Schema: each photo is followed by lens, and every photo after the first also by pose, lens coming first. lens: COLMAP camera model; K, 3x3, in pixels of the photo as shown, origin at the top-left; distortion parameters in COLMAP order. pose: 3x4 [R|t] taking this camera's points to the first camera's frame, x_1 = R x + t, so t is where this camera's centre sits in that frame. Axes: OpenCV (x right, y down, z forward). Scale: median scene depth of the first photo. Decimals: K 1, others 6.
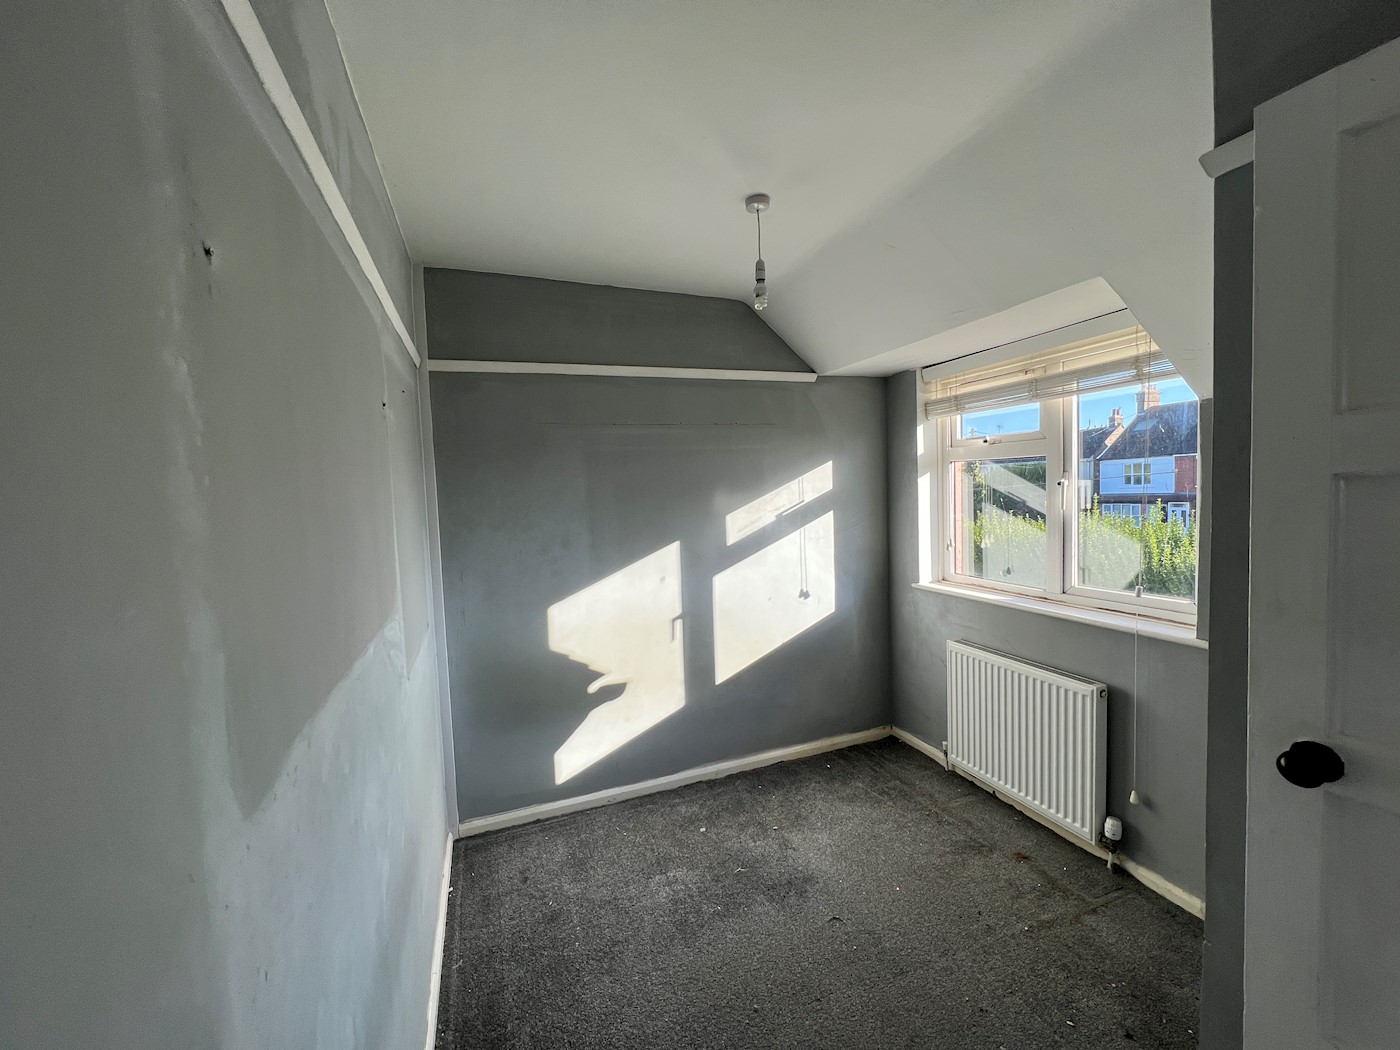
lens RADIAL K [[558.6, 0, 693.1], [0, 558.6, 520.0], [0, 0, 1]] dist [-0.001545, 0.000039]
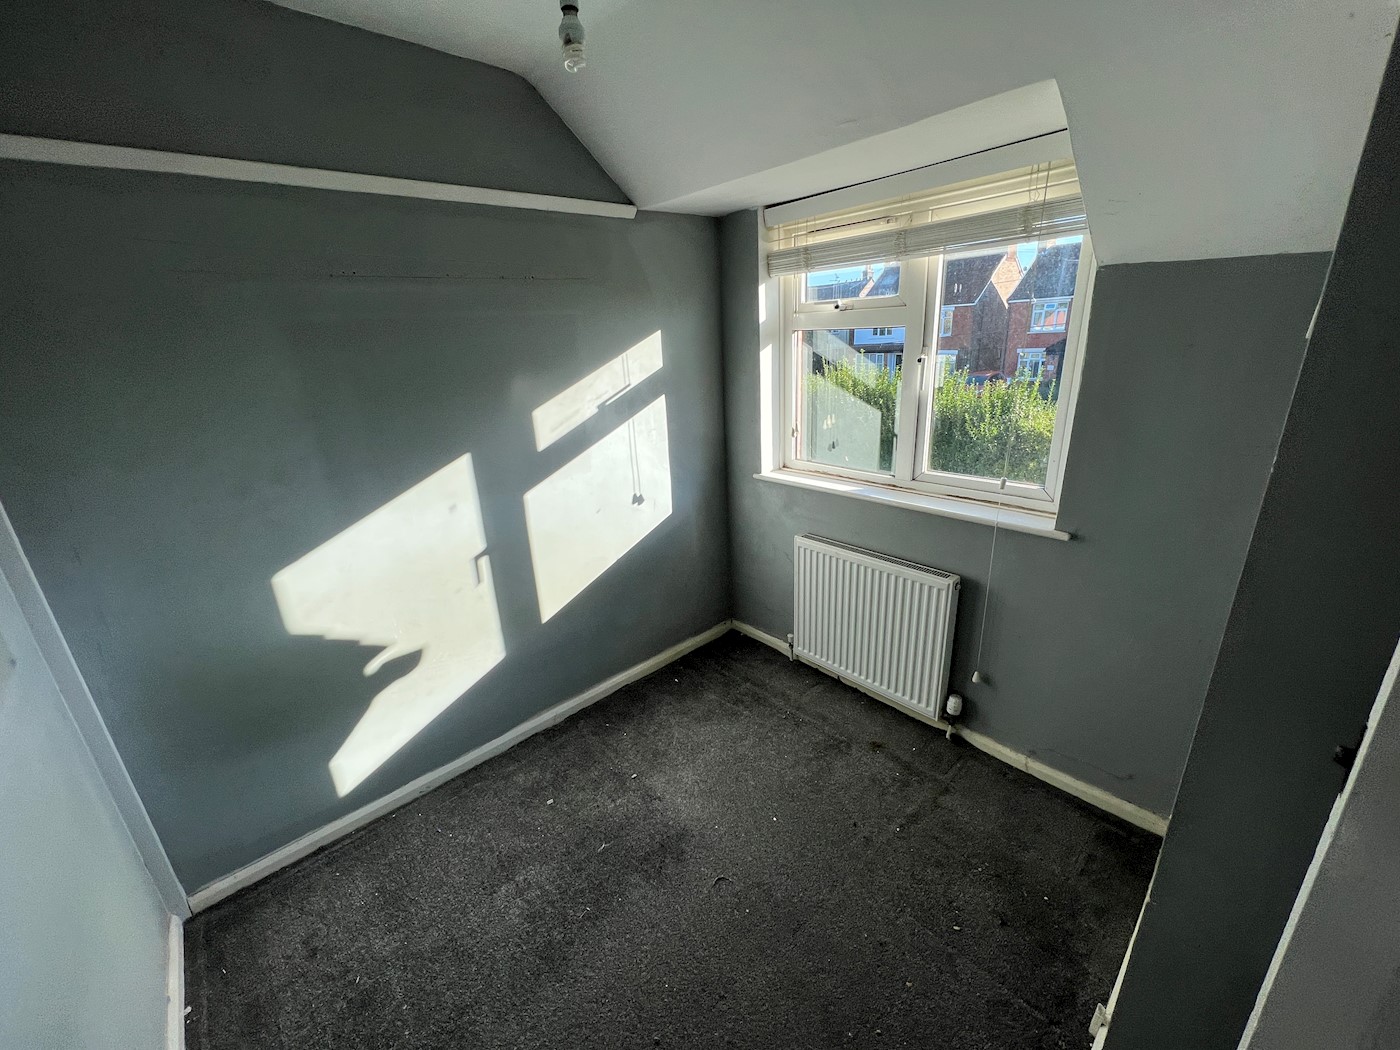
lens RADIAL K [[558.6, 0, 693.1], [0, 558.6, 520.0], [0, 0, 1]] dist [-0.001545, 0.000039]
pose [[0.931639, -0.125989, 0.340846, -0.014345], [0.037506, 0.966302, 0.254664, -0.055328], [-0.361445, -0.224471, 0.904970, 0.249420]]
